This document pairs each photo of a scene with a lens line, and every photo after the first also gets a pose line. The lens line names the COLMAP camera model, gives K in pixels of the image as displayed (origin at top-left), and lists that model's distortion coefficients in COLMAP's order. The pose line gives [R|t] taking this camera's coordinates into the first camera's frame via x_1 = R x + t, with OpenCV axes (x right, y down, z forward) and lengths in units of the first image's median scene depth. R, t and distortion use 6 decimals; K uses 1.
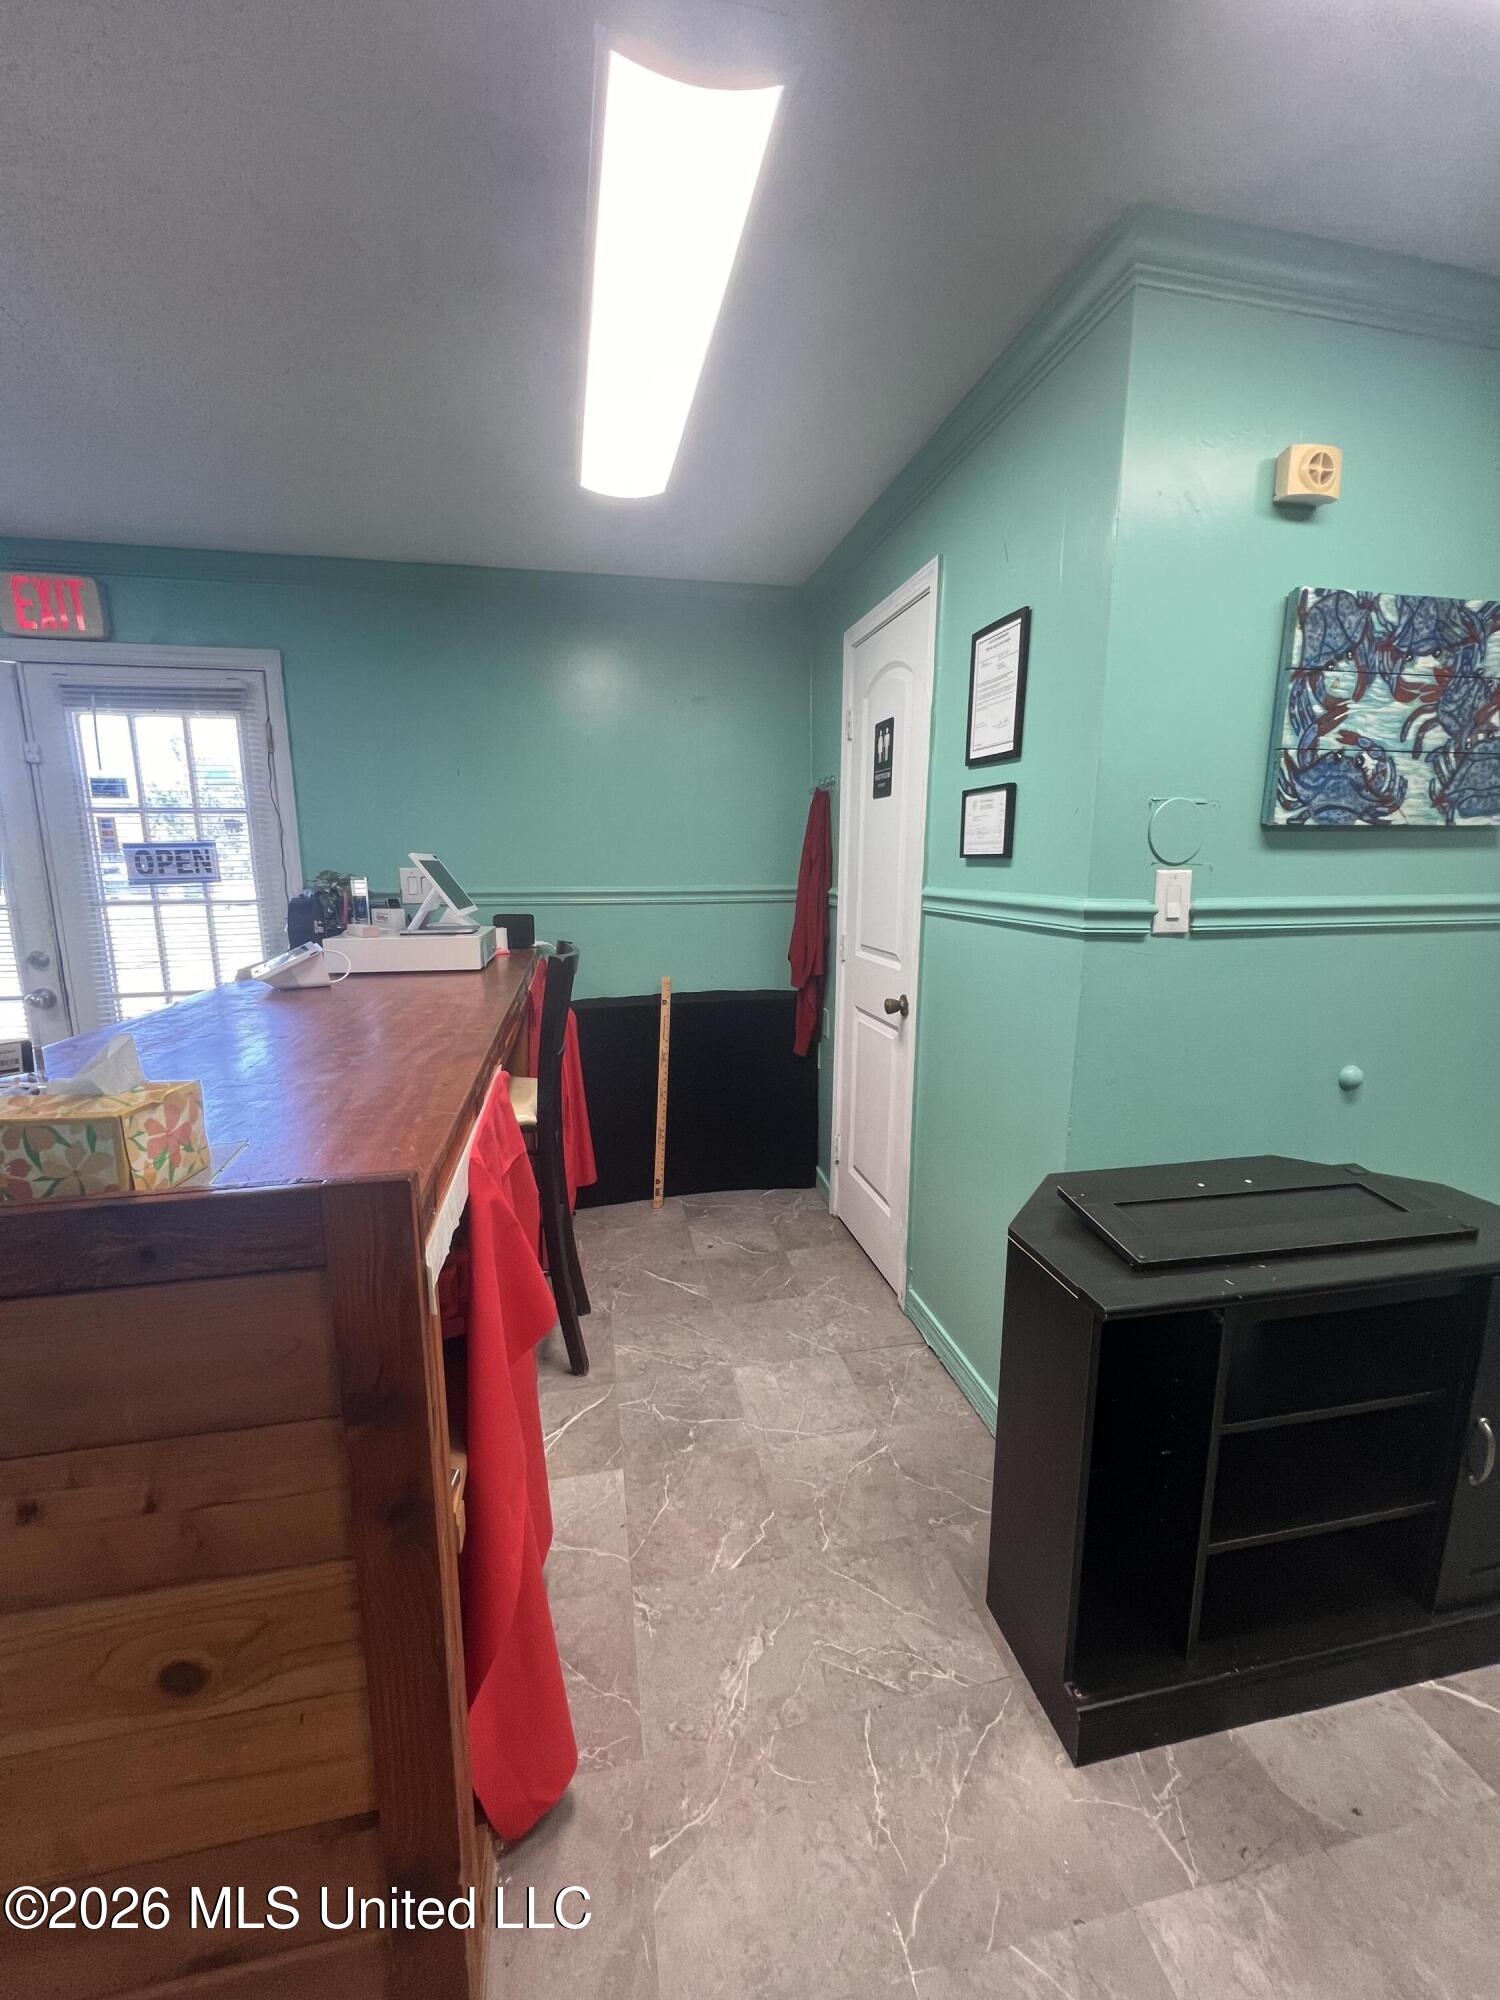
lens RADIAL K [[800.4, 0, 752.3], [0, 800.4, 998.8], [0, 0, 1]] dist [-0.004829, 0.001232]
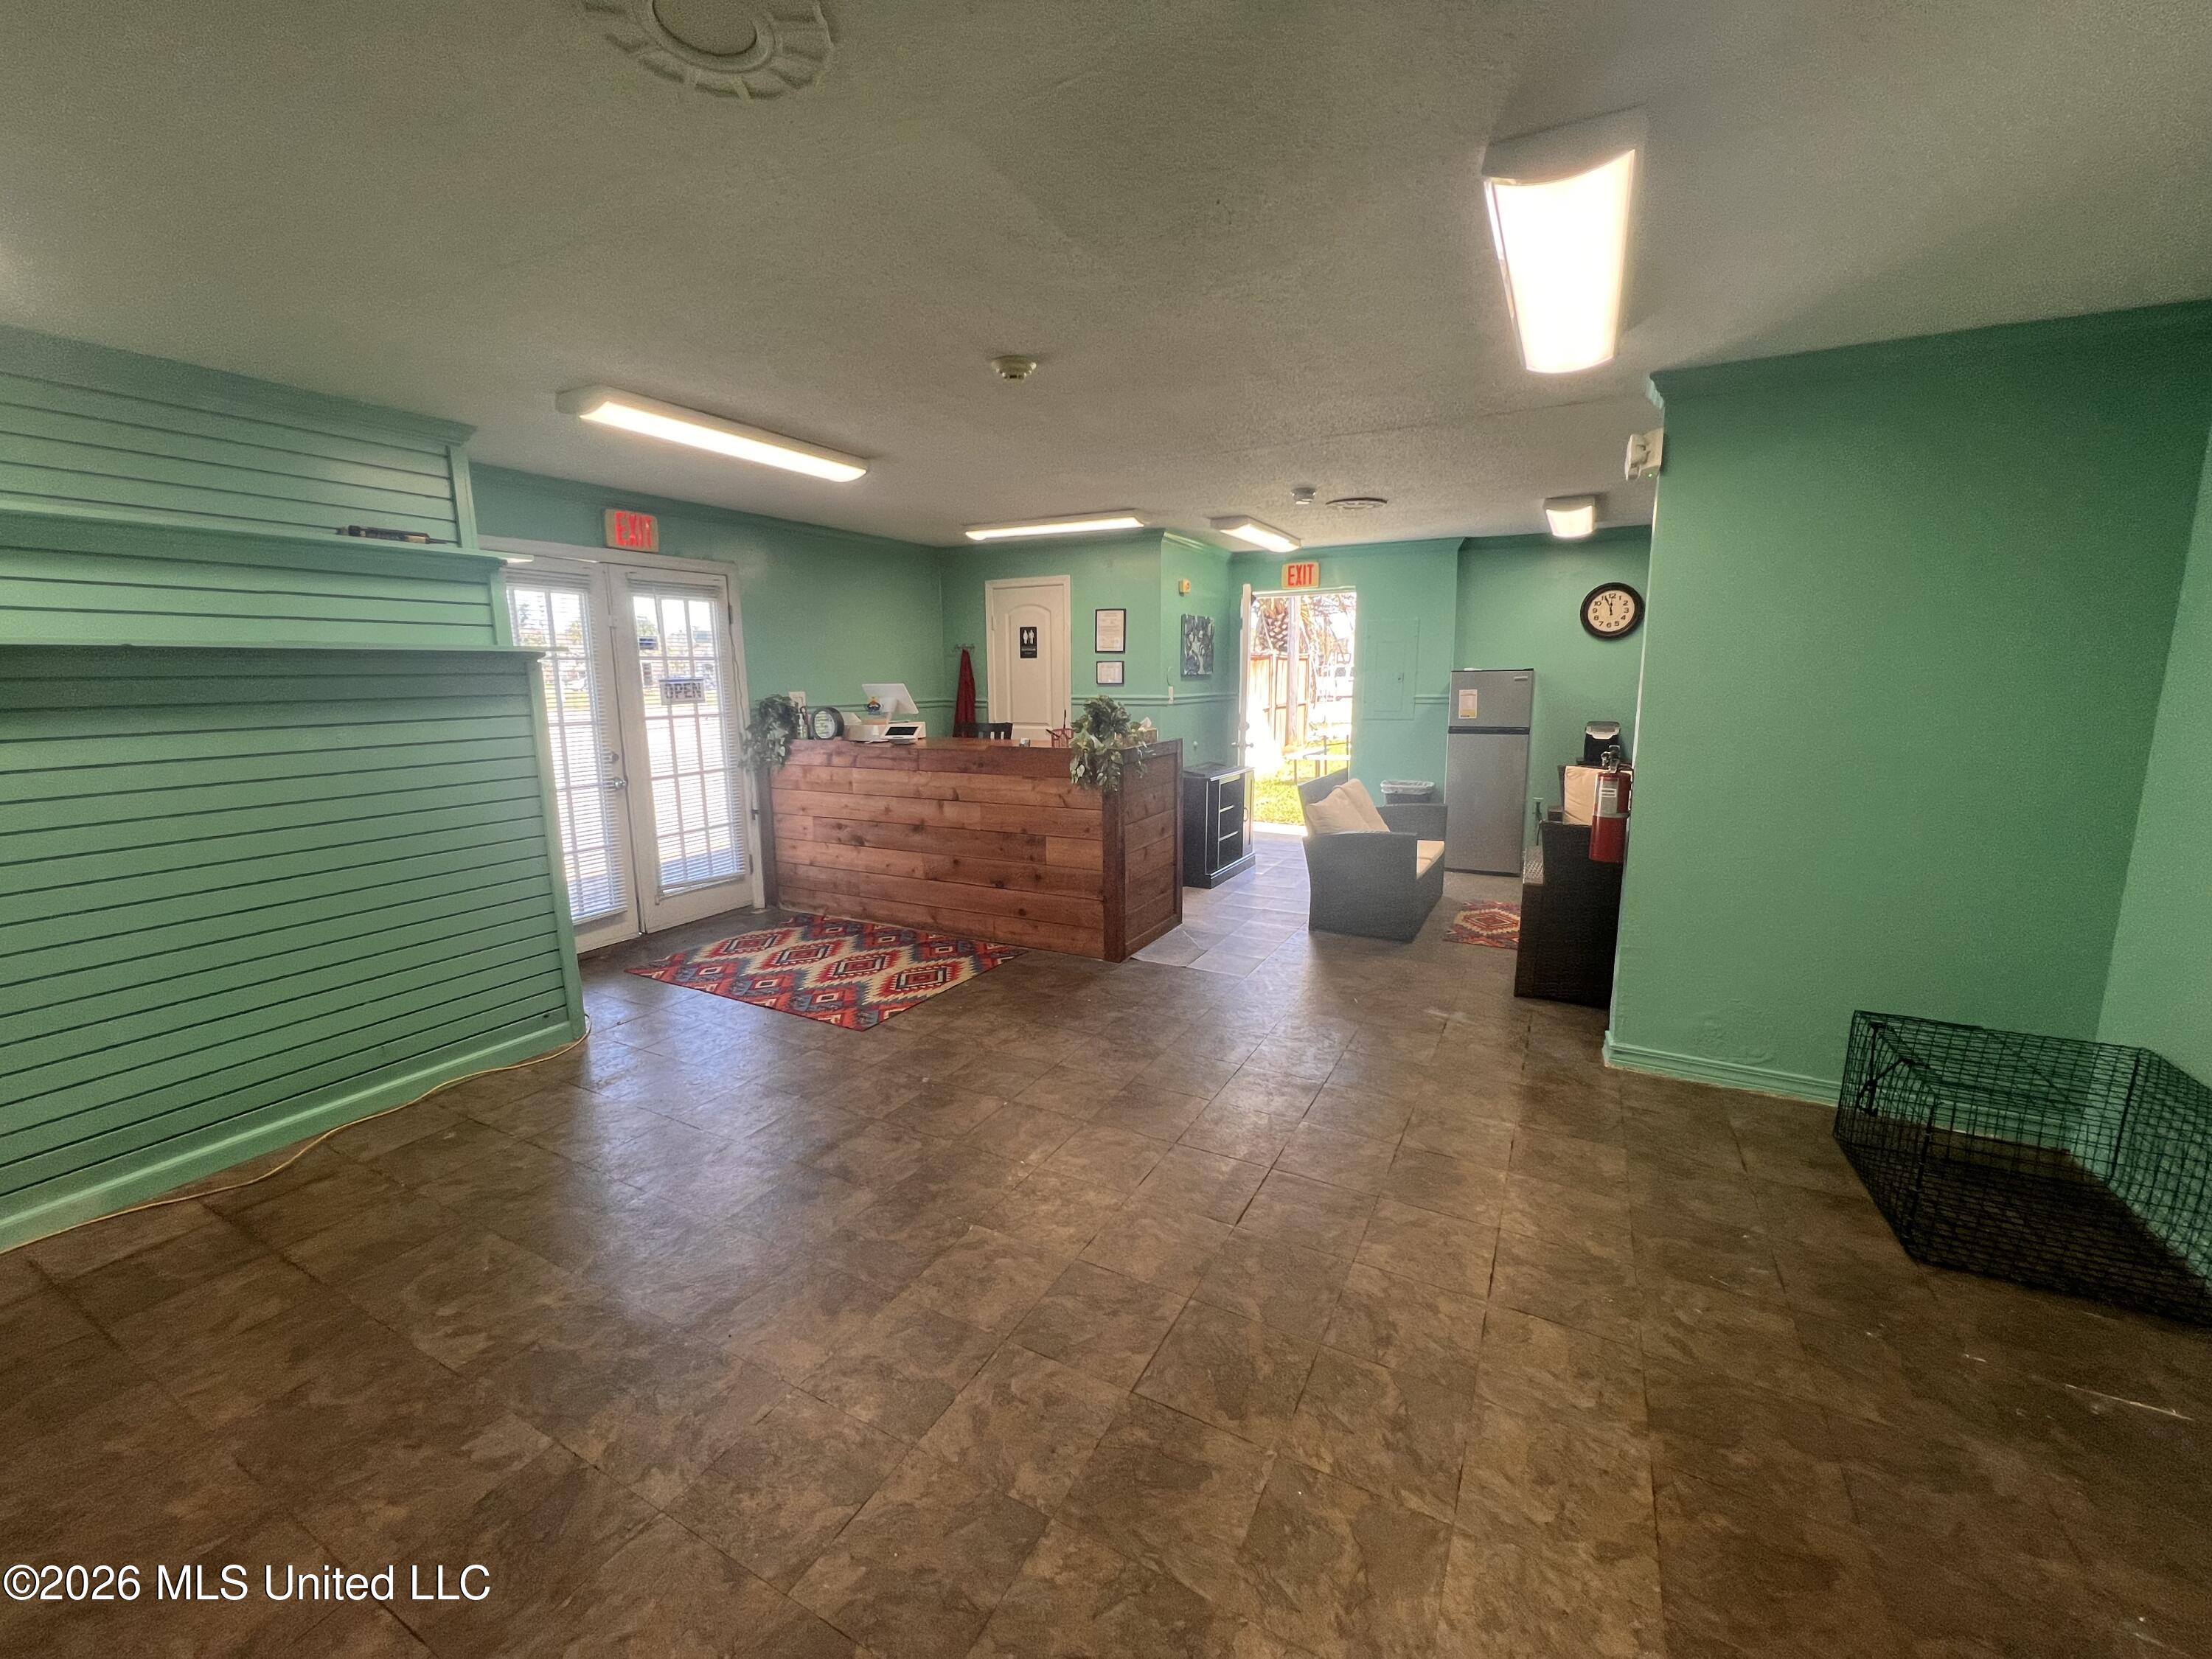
lens RADIAL K [[885.2, 0, 1102.0], [0, 885.2, 838.7], [0, 0, 1]] dist [-0.004829, 0.001232]
pose [[0.640921, -0.142060, 0.754347, -1.593625], [0.136934, 0.988122, 0.069741, 0.112923], [-0.755294, 0.058598, 0.652761, -0.772037]]
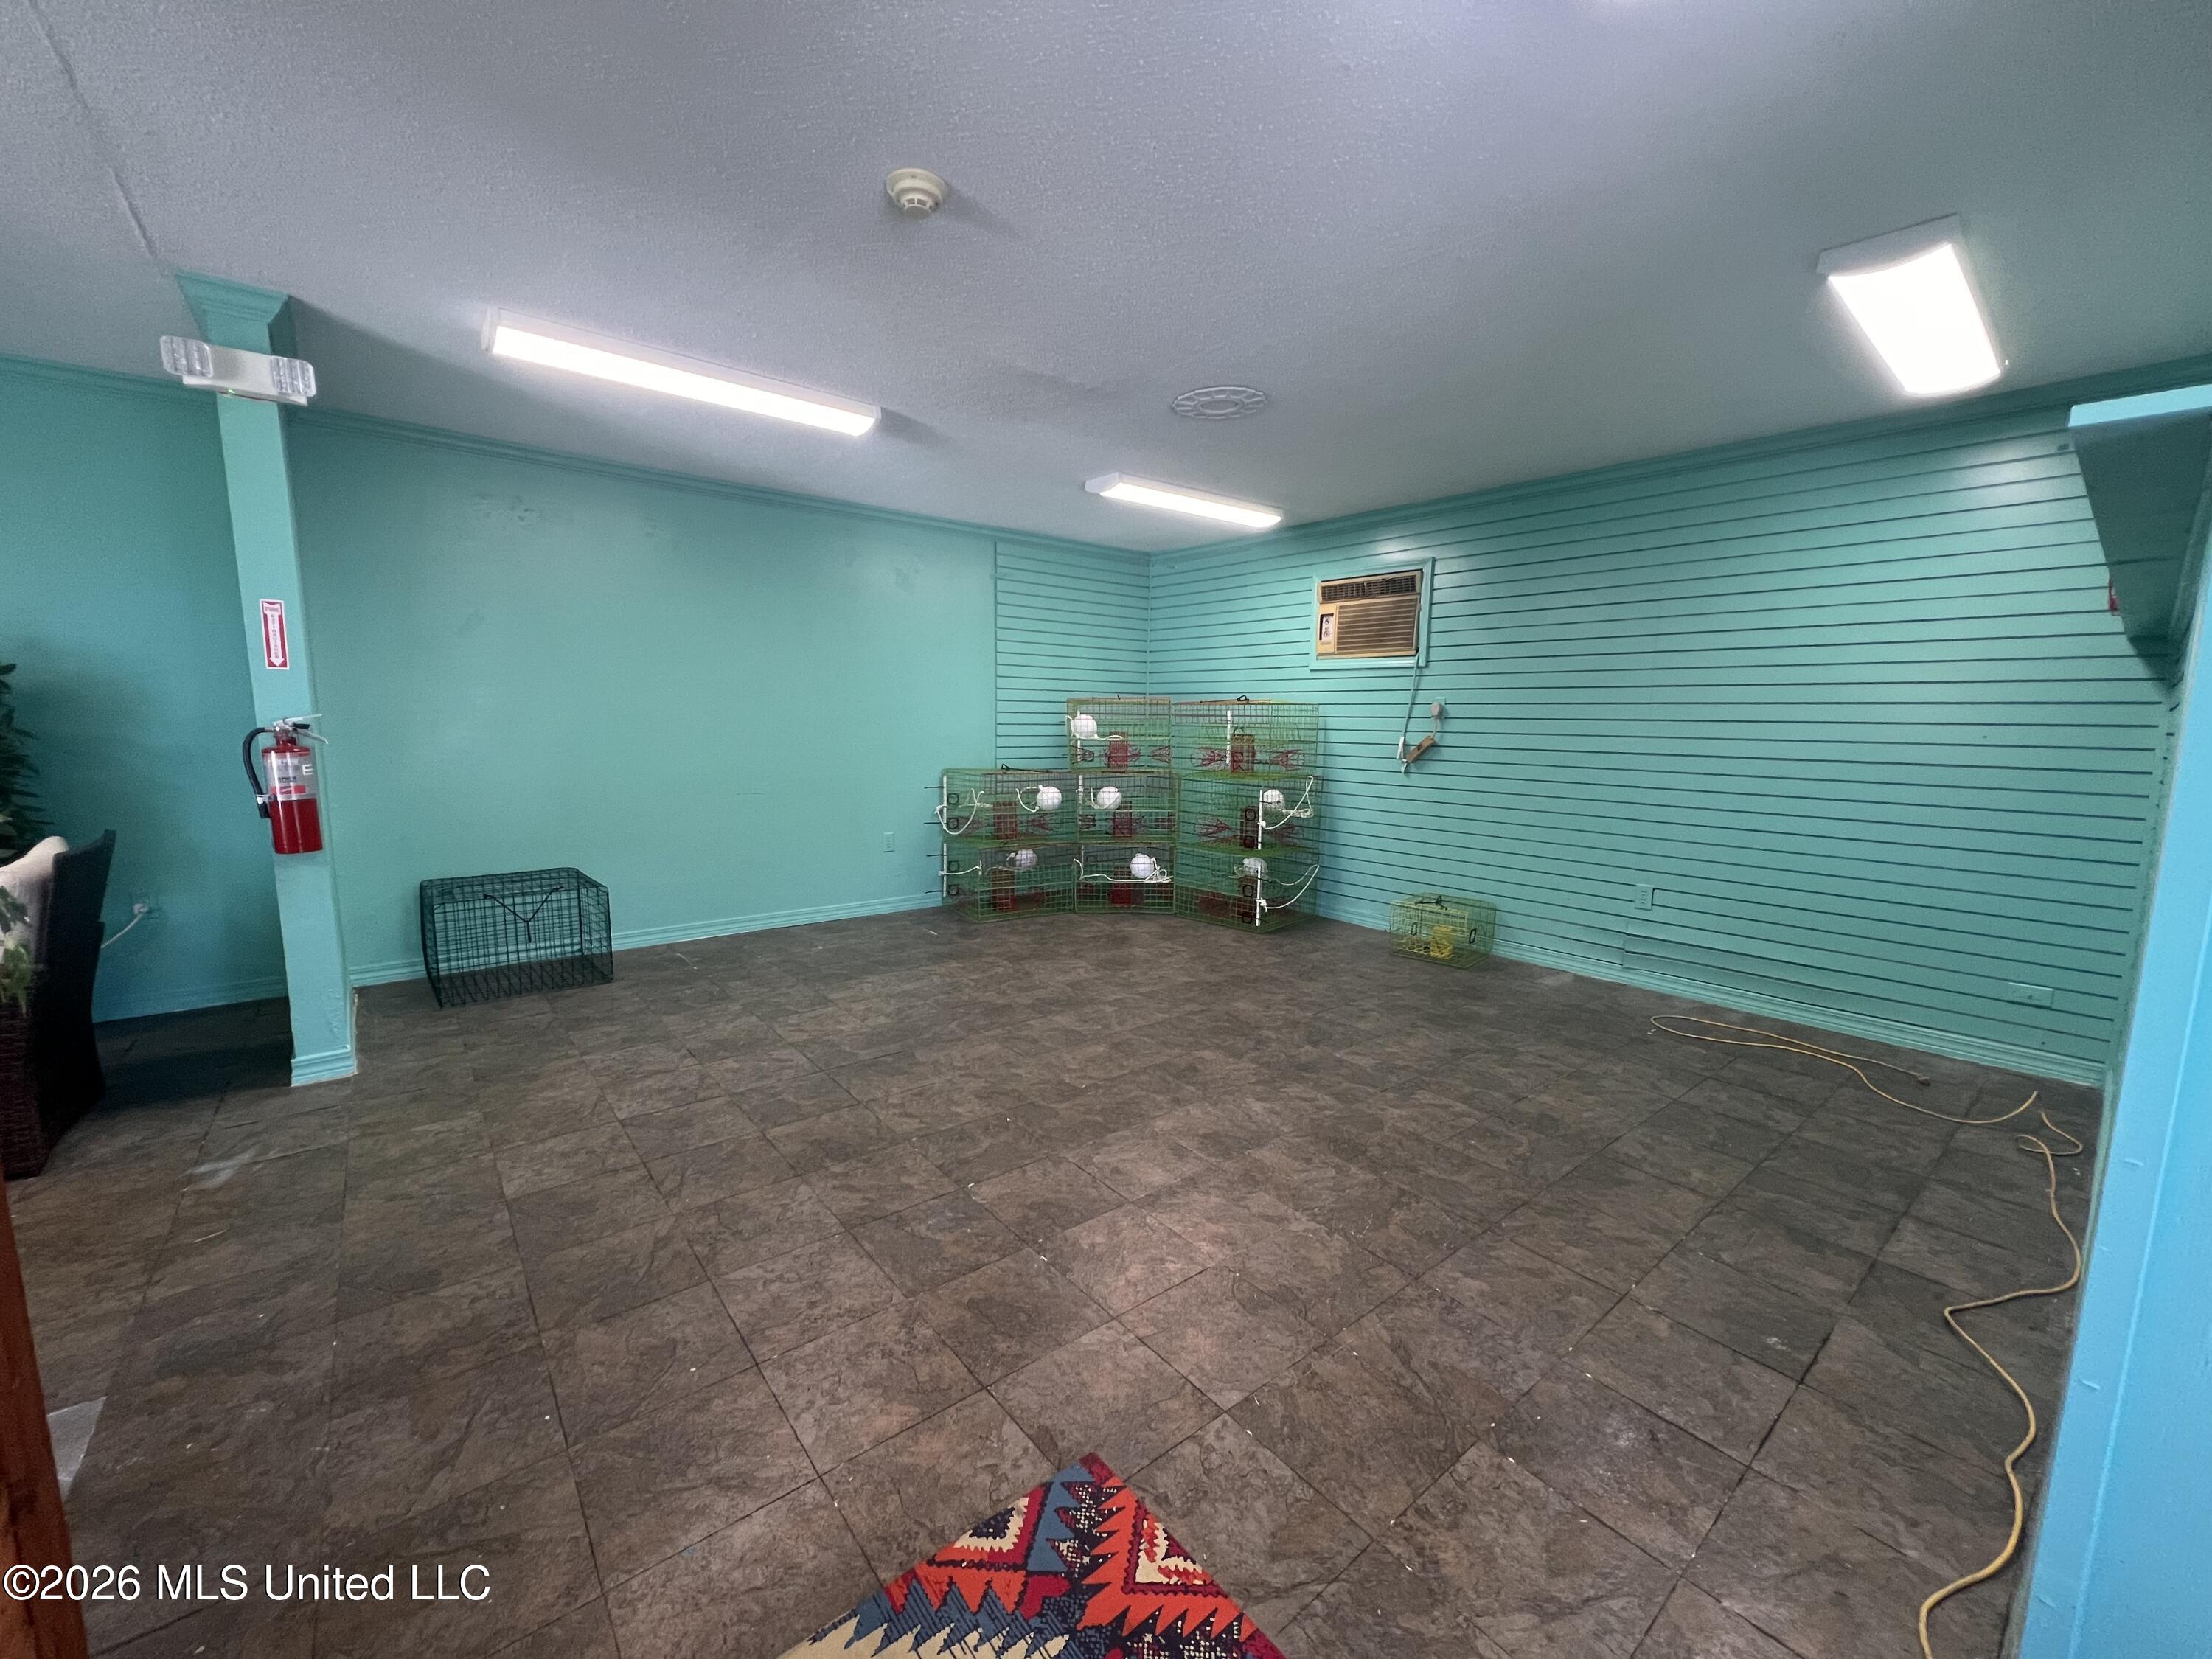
lens RADIAL K [[885.2, 0, 1103.8], [0, 885.2, 827.6], [0, 0, 1]] dist [-0.004829, 0.001232]
pose [[-0.890589, 0.049668, -0.452088, -0.654550], [-0.089969, 0.955137, 0.282168, -0.070778], [0.445821, 0.291970, -0.846166, 0.705148]]
